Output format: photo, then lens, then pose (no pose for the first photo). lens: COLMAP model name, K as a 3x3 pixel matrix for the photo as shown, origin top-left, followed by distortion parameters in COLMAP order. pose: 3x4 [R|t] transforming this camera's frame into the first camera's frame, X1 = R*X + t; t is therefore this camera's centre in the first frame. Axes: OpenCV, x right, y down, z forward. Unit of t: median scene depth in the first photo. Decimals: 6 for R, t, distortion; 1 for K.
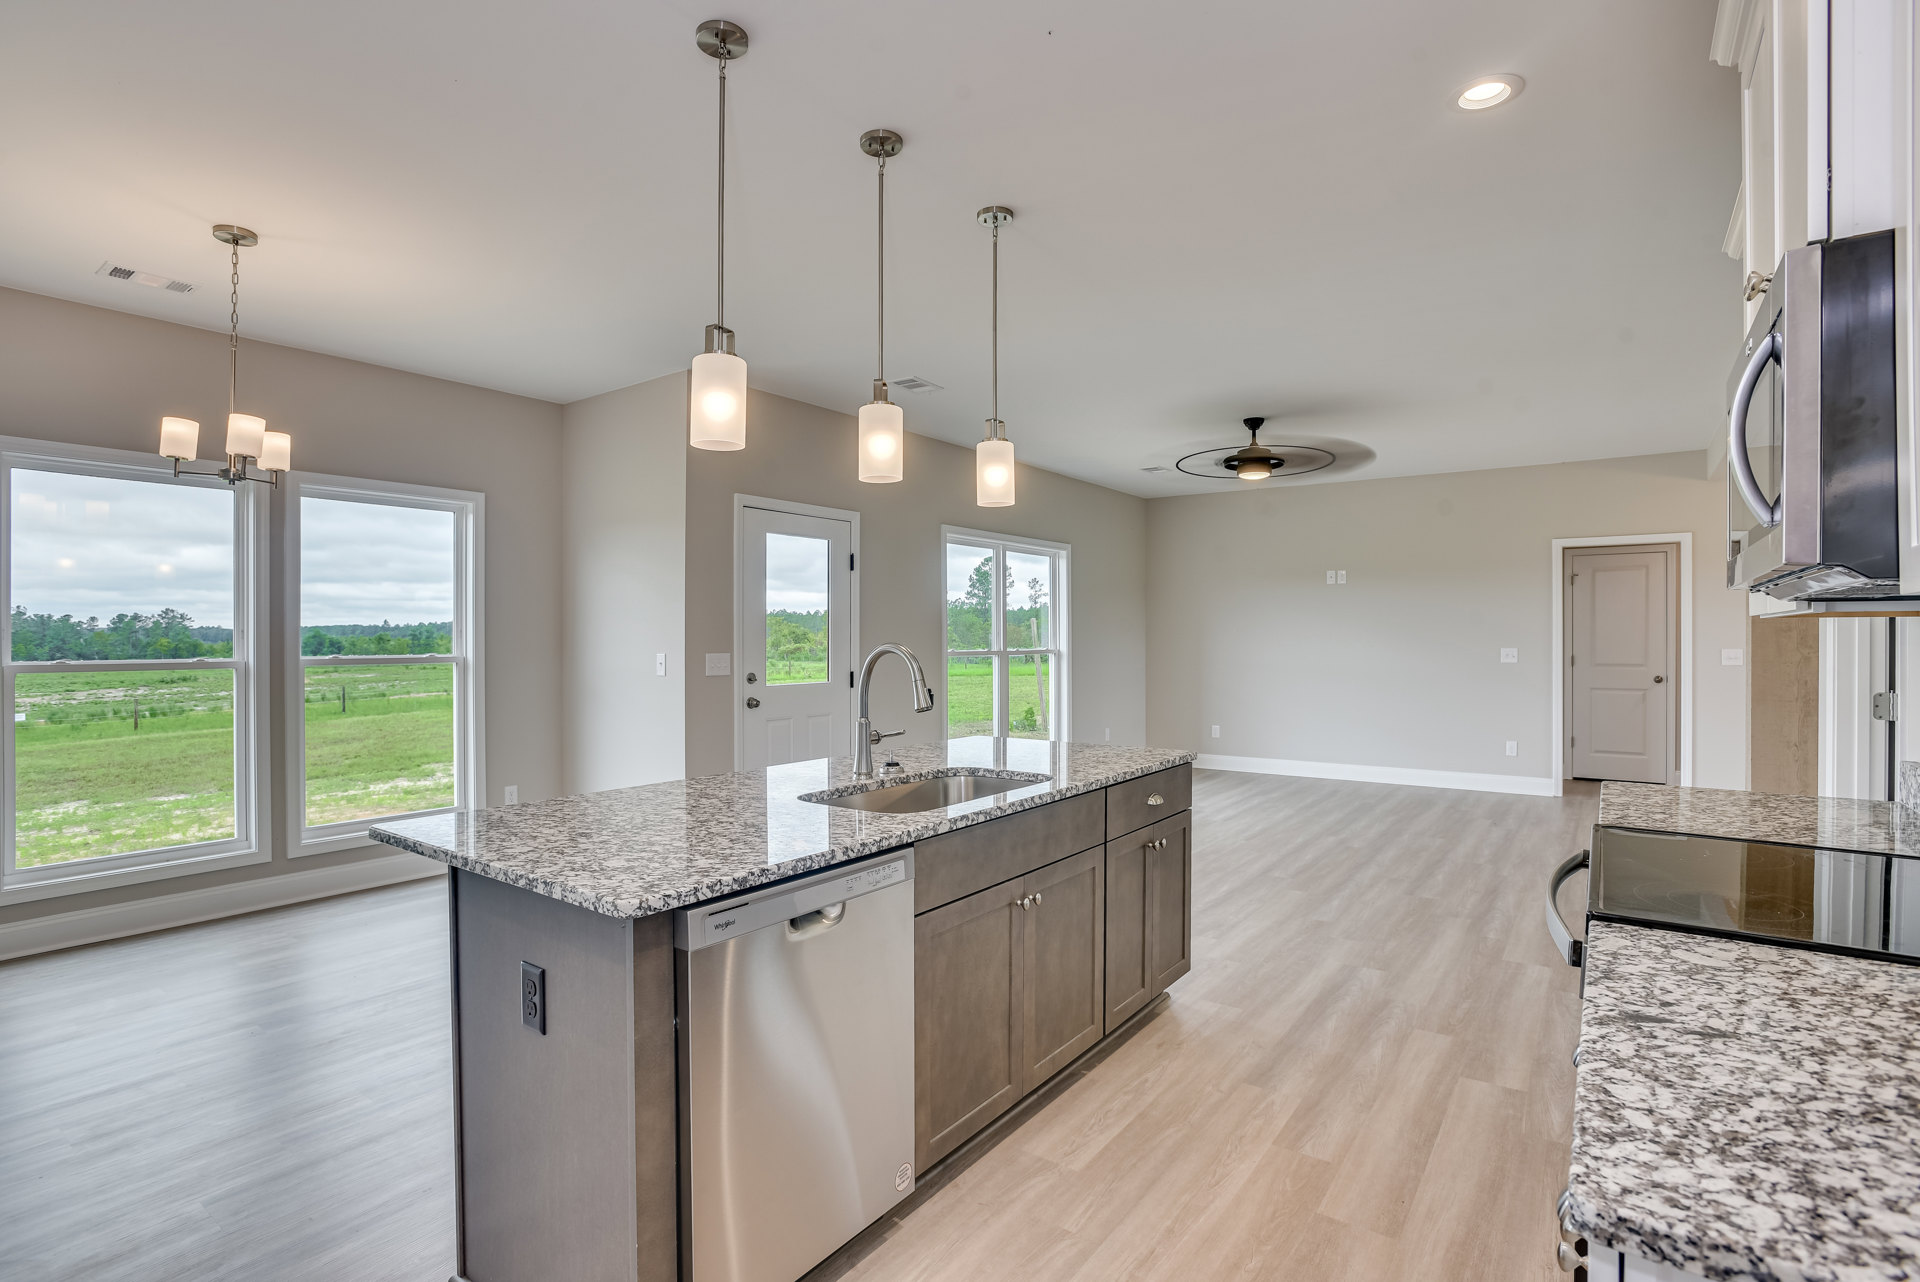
lens RADIAL K [[930.2, 0, 964.0], [0, 930.2, 646.2], [0, 0, 1]] dist [-0.054254, 0.020723]
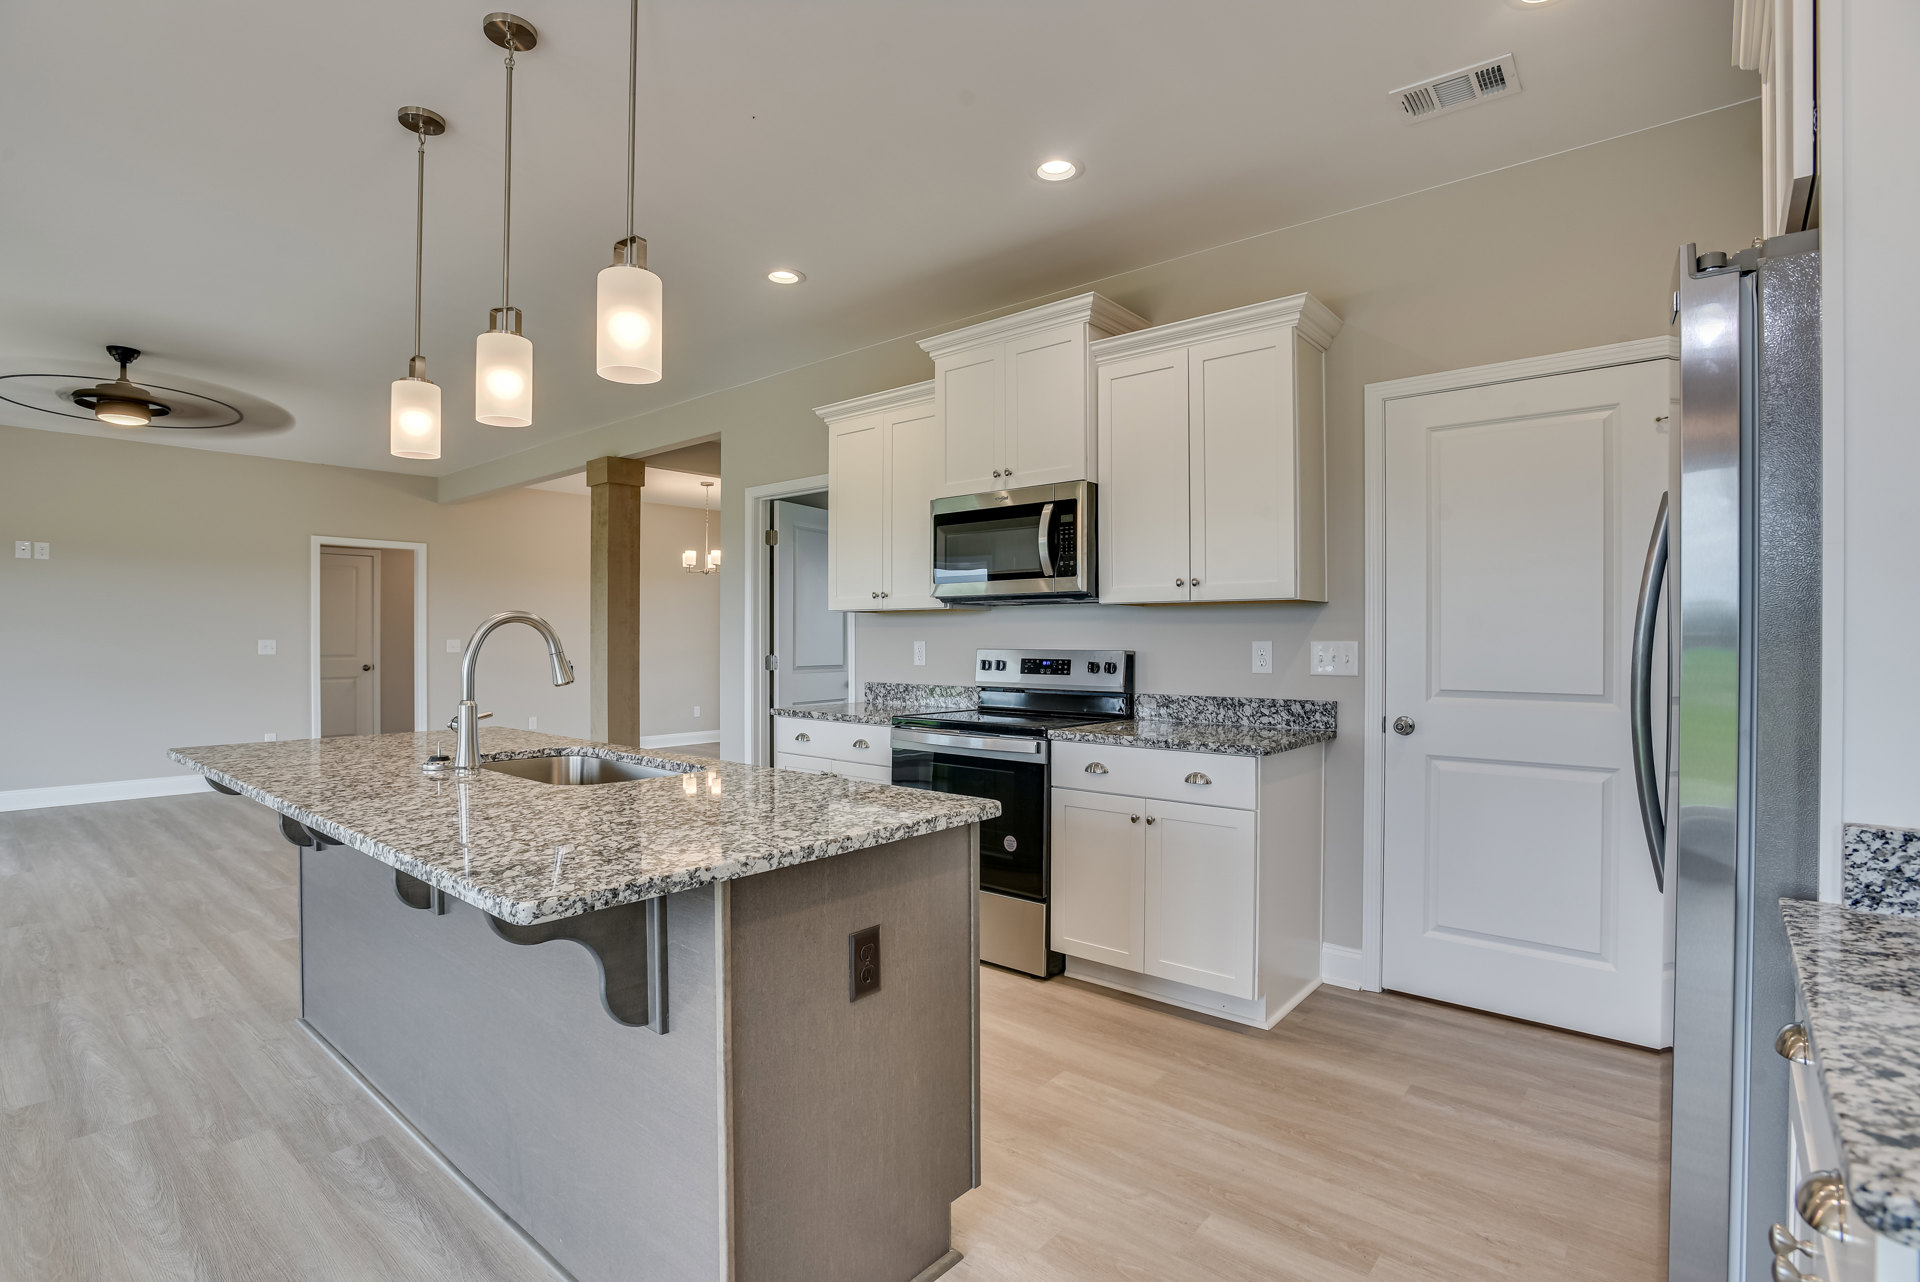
lens RADIAL K [[930.2, 0, 946.0], [0, 930.2, 633.4], [0, 0, 1]] dist [-0.054254, 0.020723]
pose [[0.095822, 0.007545, 0.995370, -0.450362], [0.009487, 0.999919, -0.008492, 0.014832], [-0.995353, 0.010257, 0.095742, 0.263646]]
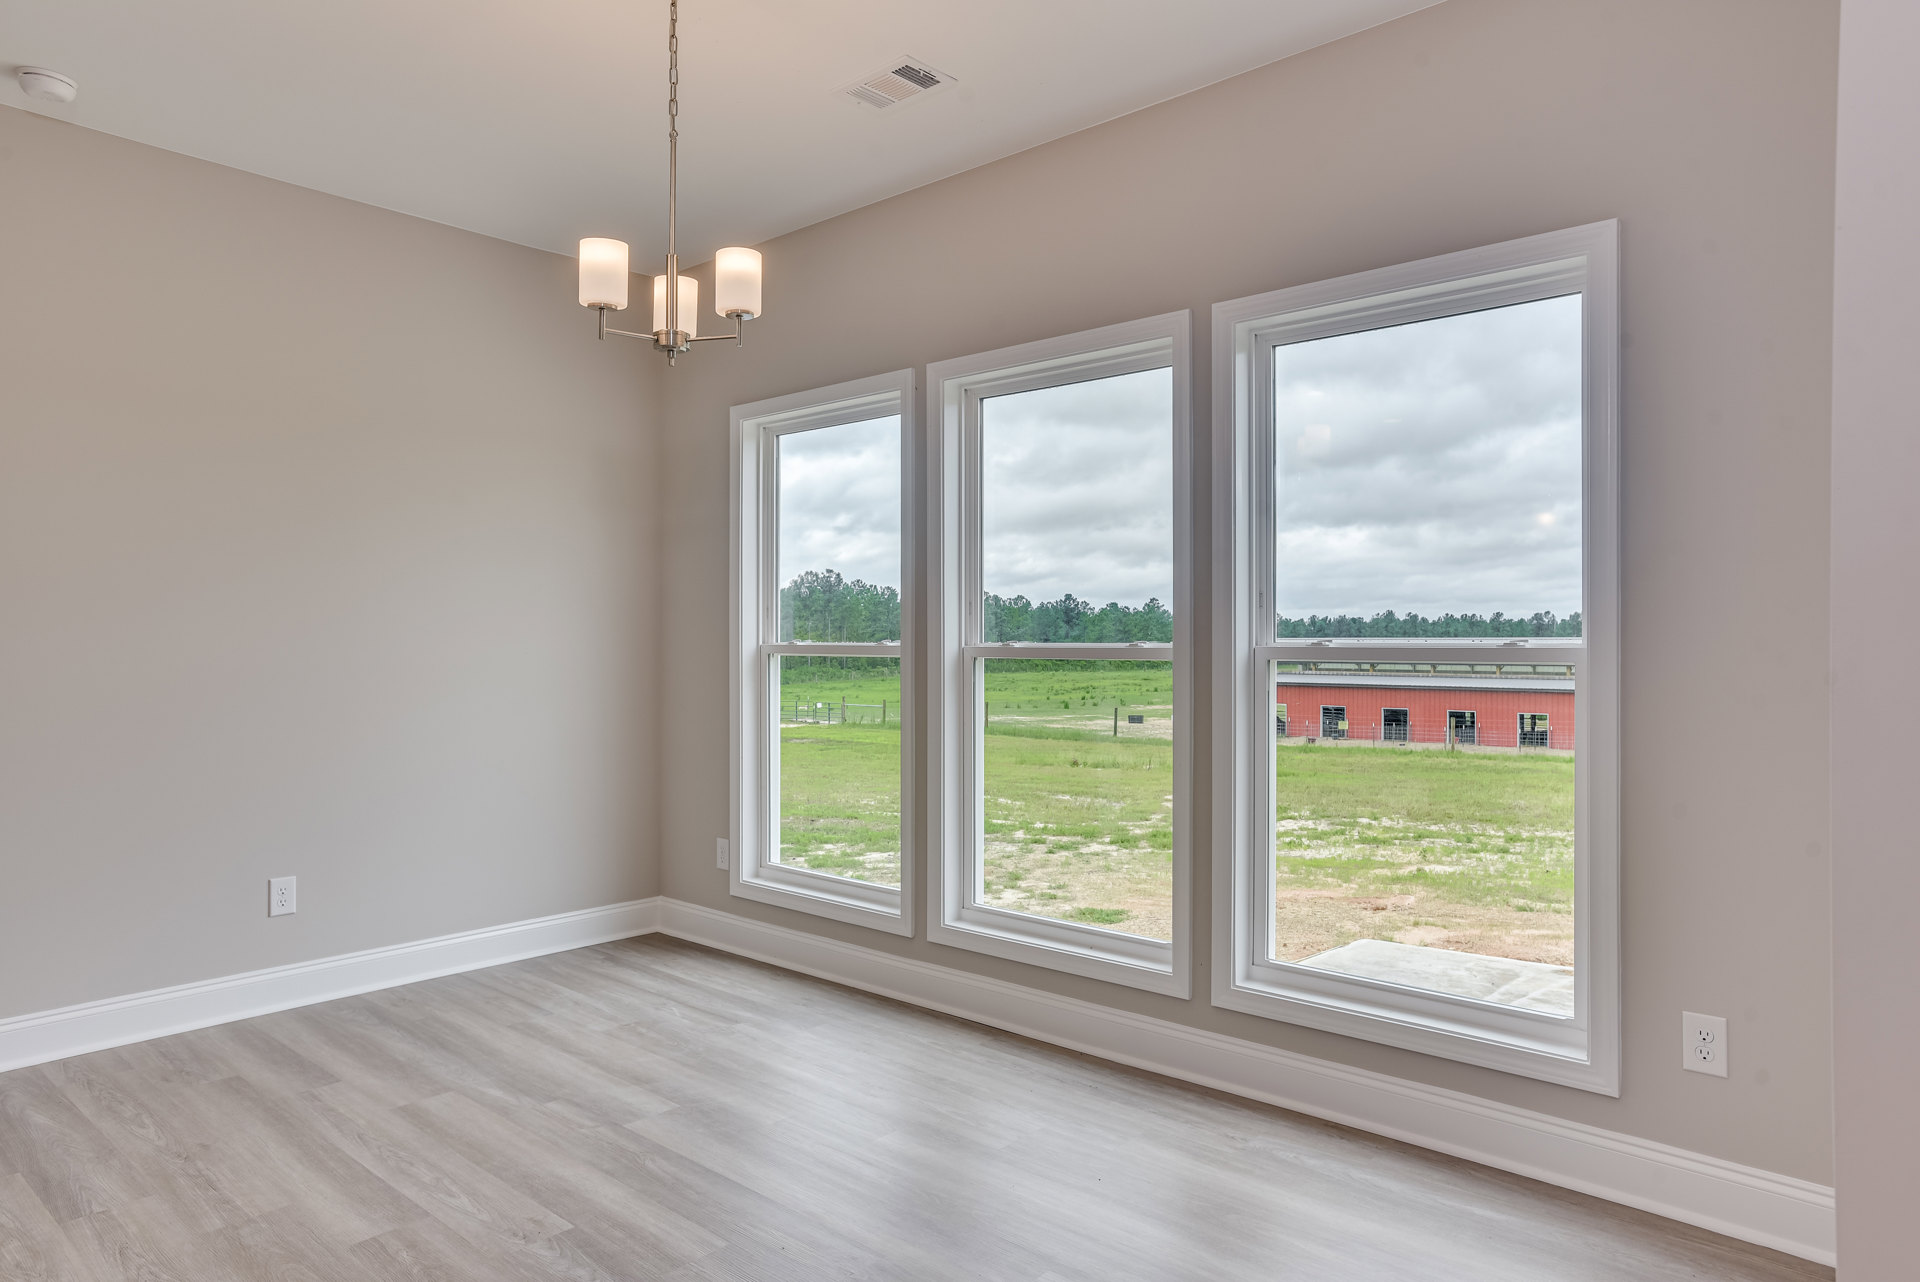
lens RADIAL K [[1198.2, 0, 961.2], [0, 1198.2, 638.3], [0, 0, 1]] dist [-0.007553, 0.004424]
pose [[-0.109361, -0.000532, -0.994002, -0.001595], [-0.008100, 0.999967, 0.000356, 0.009292], [0.993969, 0.008091, -0.109361, 0.782204]]
